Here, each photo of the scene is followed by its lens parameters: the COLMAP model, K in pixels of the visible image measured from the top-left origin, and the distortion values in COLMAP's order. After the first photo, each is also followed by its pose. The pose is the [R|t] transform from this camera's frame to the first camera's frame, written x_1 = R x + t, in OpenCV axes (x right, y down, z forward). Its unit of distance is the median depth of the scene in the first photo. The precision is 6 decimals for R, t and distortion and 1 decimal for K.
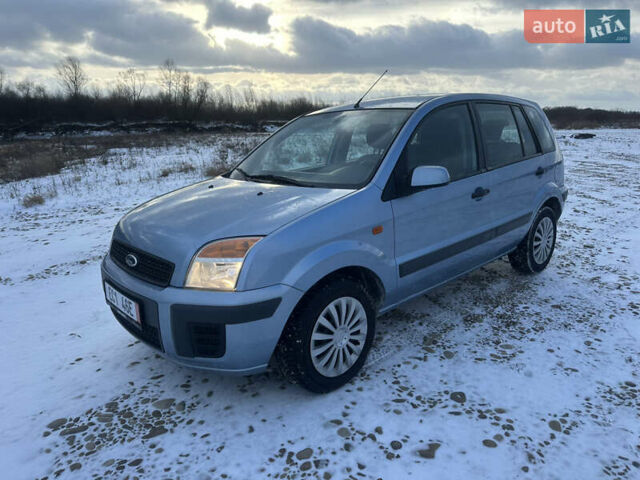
lens RADIAL K [[453.0, 0, 317.1], [0, 453.0, 240.4], [0, 0, 1]] dist [0.001643, -0.008027]
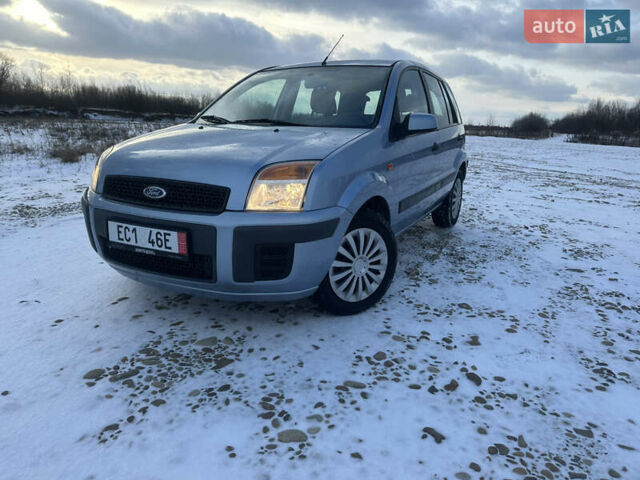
lens RADIAL K [[444.3, 0, 314.3], [0, 444.3, 257.3], [0, 0, 1]] dist [0.047243, -0.060975]
pose [[0.936093, -0.048123, 0.348447, -0.424972], [0.034235, 0.998359, 0.045909, 0.140314], [-0.350084, -0.031046, 0.936204, 0.044608]]
